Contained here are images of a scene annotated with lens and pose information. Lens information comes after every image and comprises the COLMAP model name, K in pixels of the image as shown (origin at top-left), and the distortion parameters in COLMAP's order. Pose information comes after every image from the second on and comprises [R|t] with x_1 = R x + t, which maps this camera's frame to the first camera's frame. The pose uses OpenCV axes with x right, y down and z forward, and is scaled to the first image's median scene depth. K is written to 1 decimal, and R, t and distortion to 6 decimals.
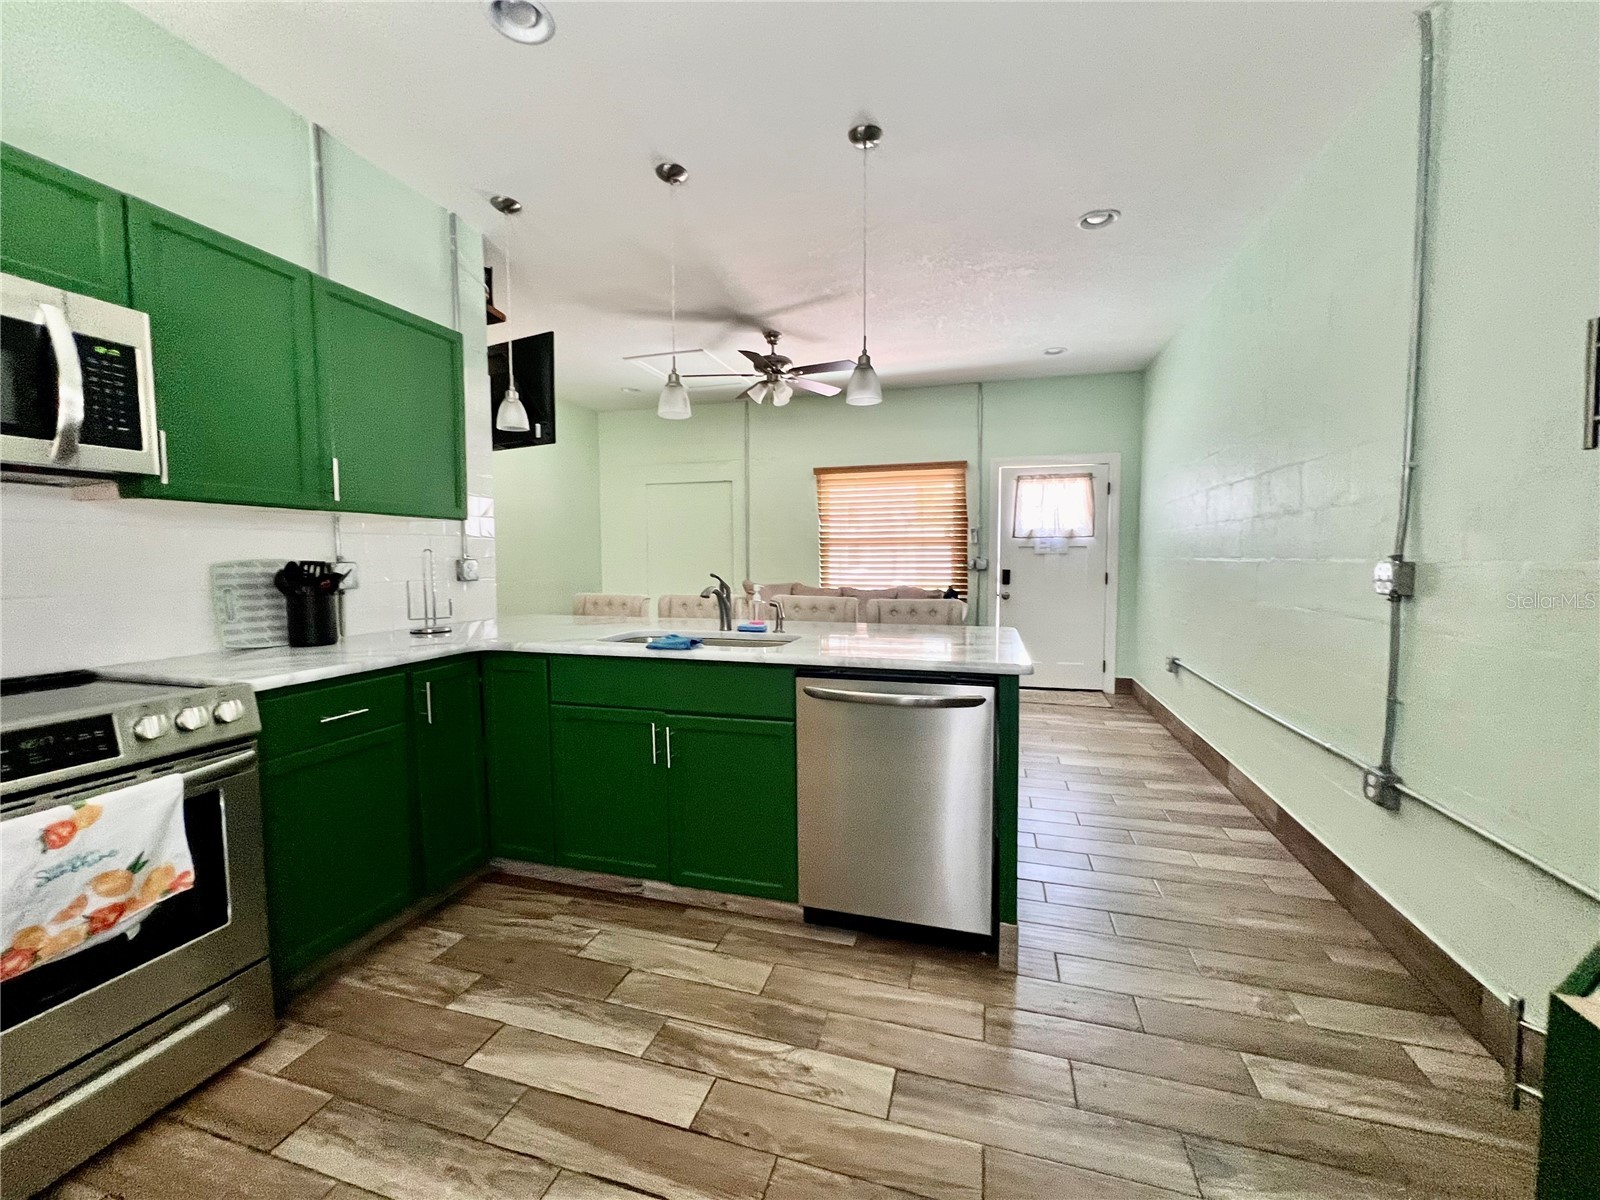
lens RADIAL K [[641.3, 0, 796.4], [0, 641.3, 600.6], [0, 0, 1]] dist [-0.001339, -0.000136]
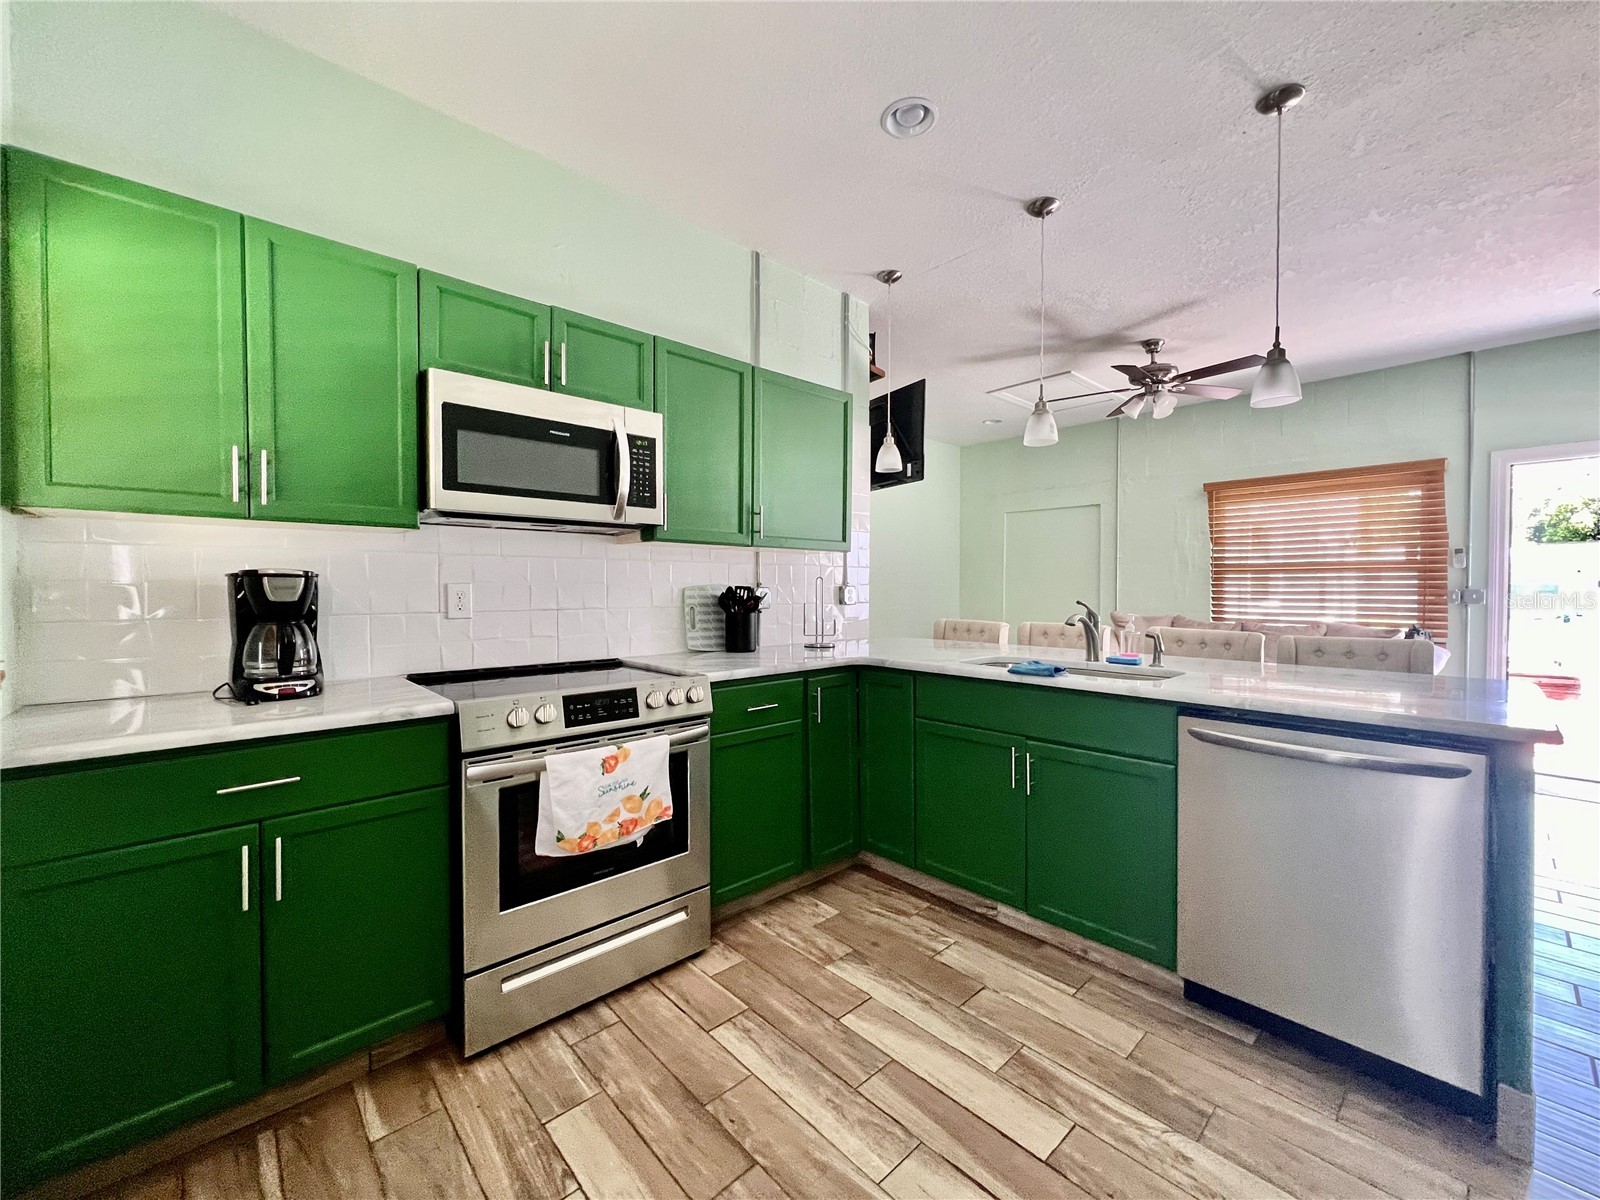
lens RADIAL K [[641.3, 0, 796.3], [0, 641.3, 600.1], [0, 0, 1]] dist [-0.001339, -0.000136]
pose [[0.859370, 0.014316, -0.511154, -0.003148], [-0.038480, 0.998584, -0.036726, 0.008125], [0.509905, 0.051231, 0.858704, -0.043433]]
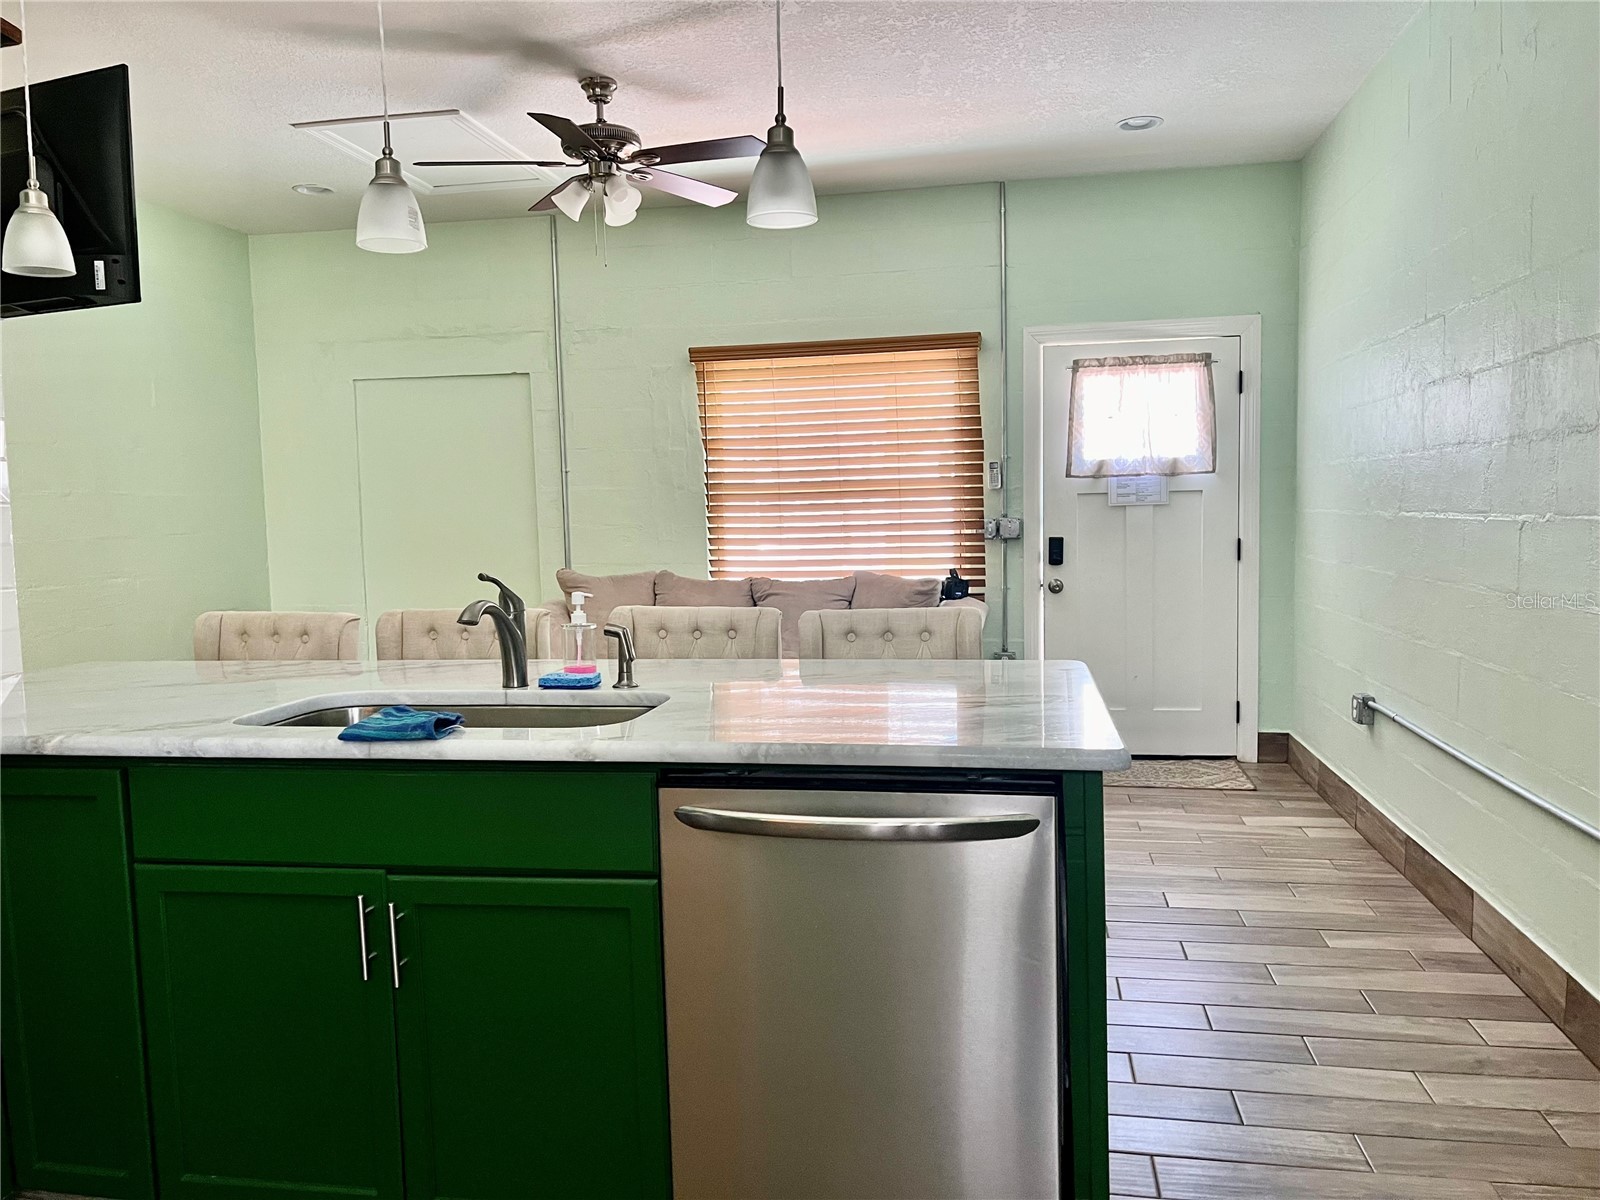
lens RADIAL K [[1202.6, 0, 789.9], [0, 1202.6, 616.2], [0, 0, 1]] dist [0.067985, -0.073077]
pose [[0.994411, -0.028022, 0.101789, 0.007089], [0.026240, 0.999479, 0.018806, -0.020437], [-0.102263, -0.016030, 0.994628, 0.057319]]
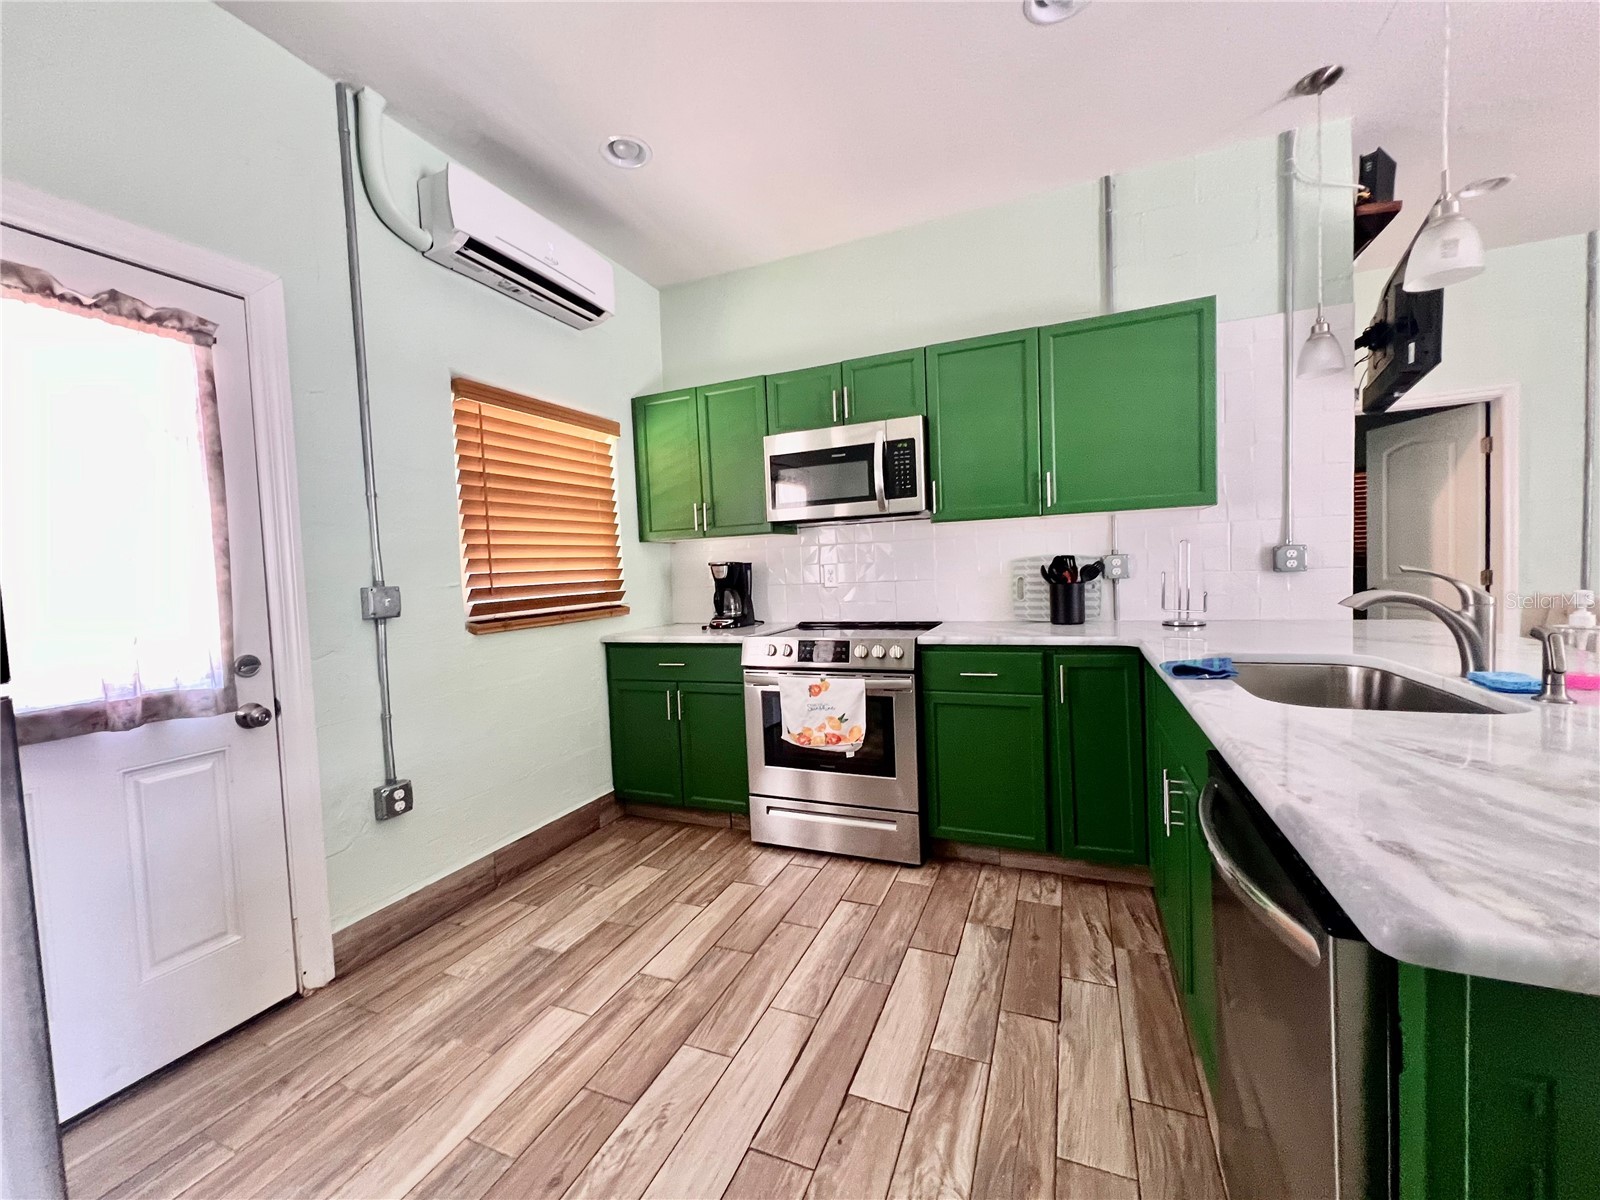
lens RADIAL K [[641.3, 0, 794.2], [0, 641.3, 599.2], [0, 0, 1]] dist [-0.001339, -0.000136]
pose [[-0.113448, 0.053829, -0.992085, 0.453476], [-0.025554, 0.998043, 0.057075, -0.029363], [0.993215, 0.031827, -0.111850, 0.531835]]
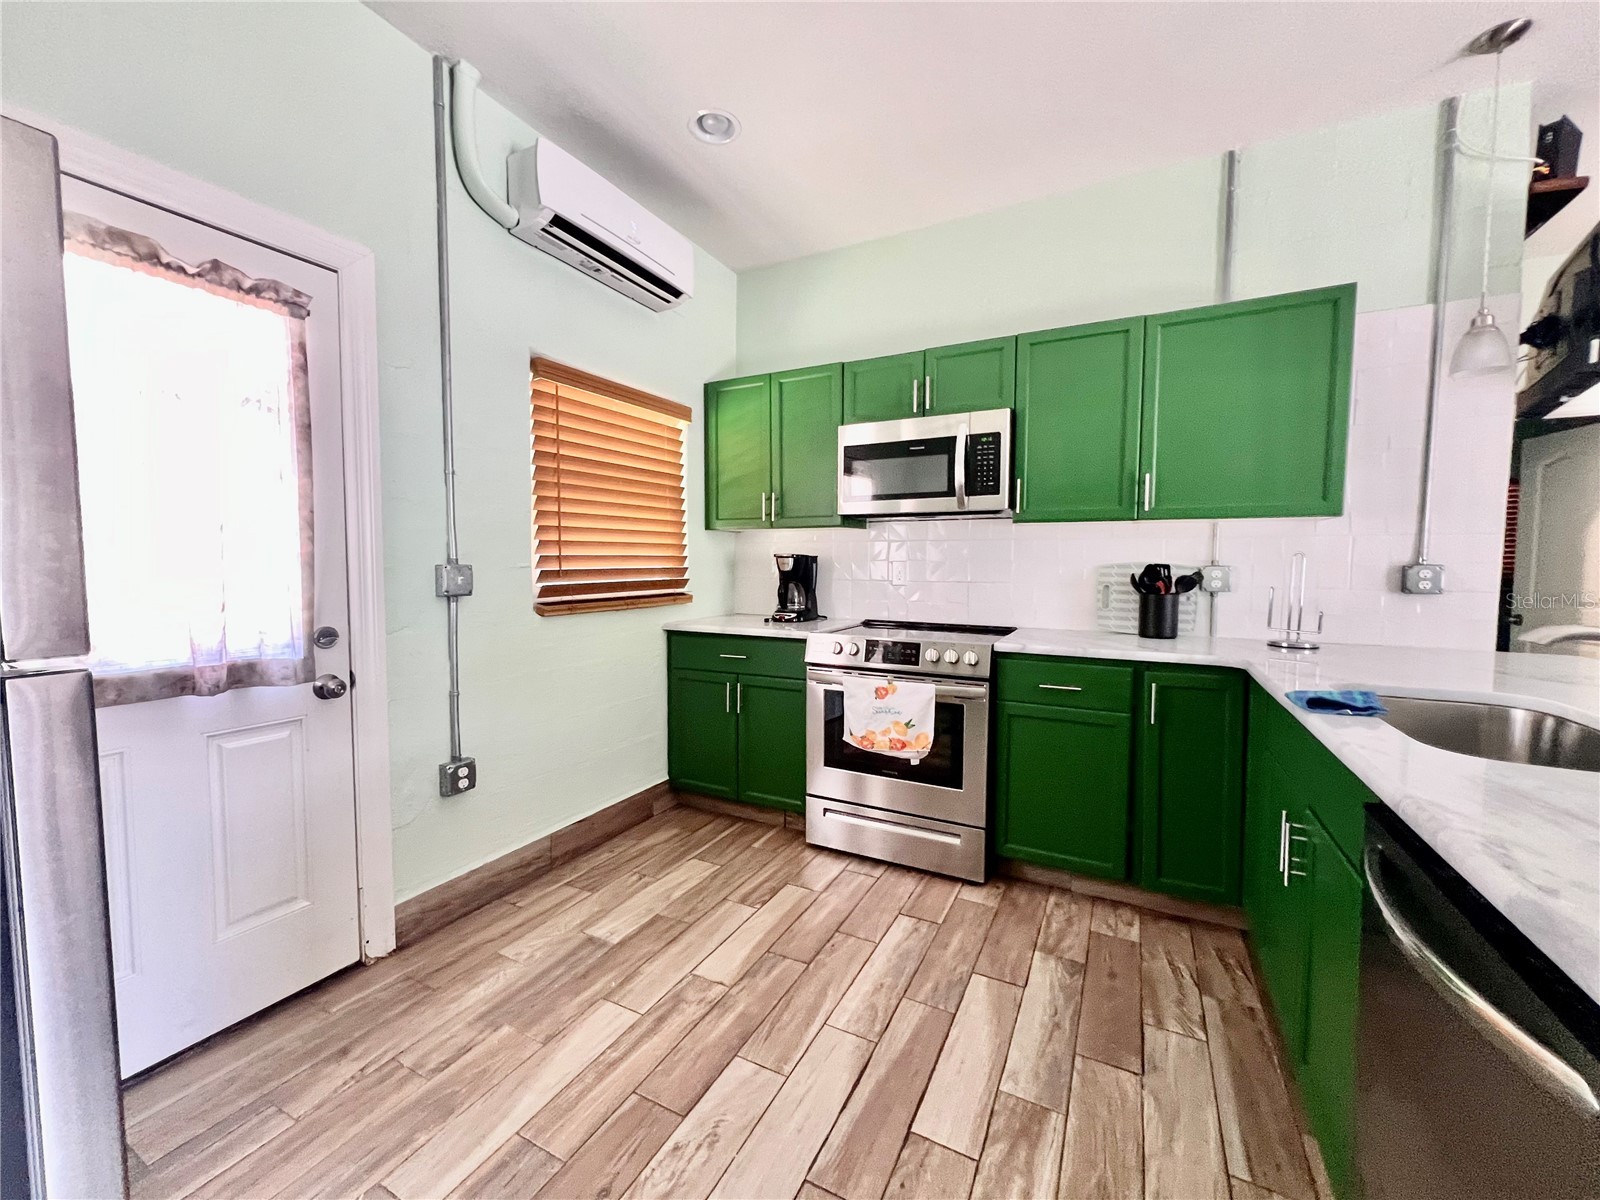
lens RADIAL K [[641.3, 0, 794.7], [0, 641.3, 599.0], [0, 0, 1]] dist [-0.001339, -0.000136]
pose [[-0.194593, 0.058355, -0.979147, 0.421323], [-0.070302, 0.994832, 0.073262, -0.031773], [0.978361, 0.083092, -0.189485, 0.500005]]
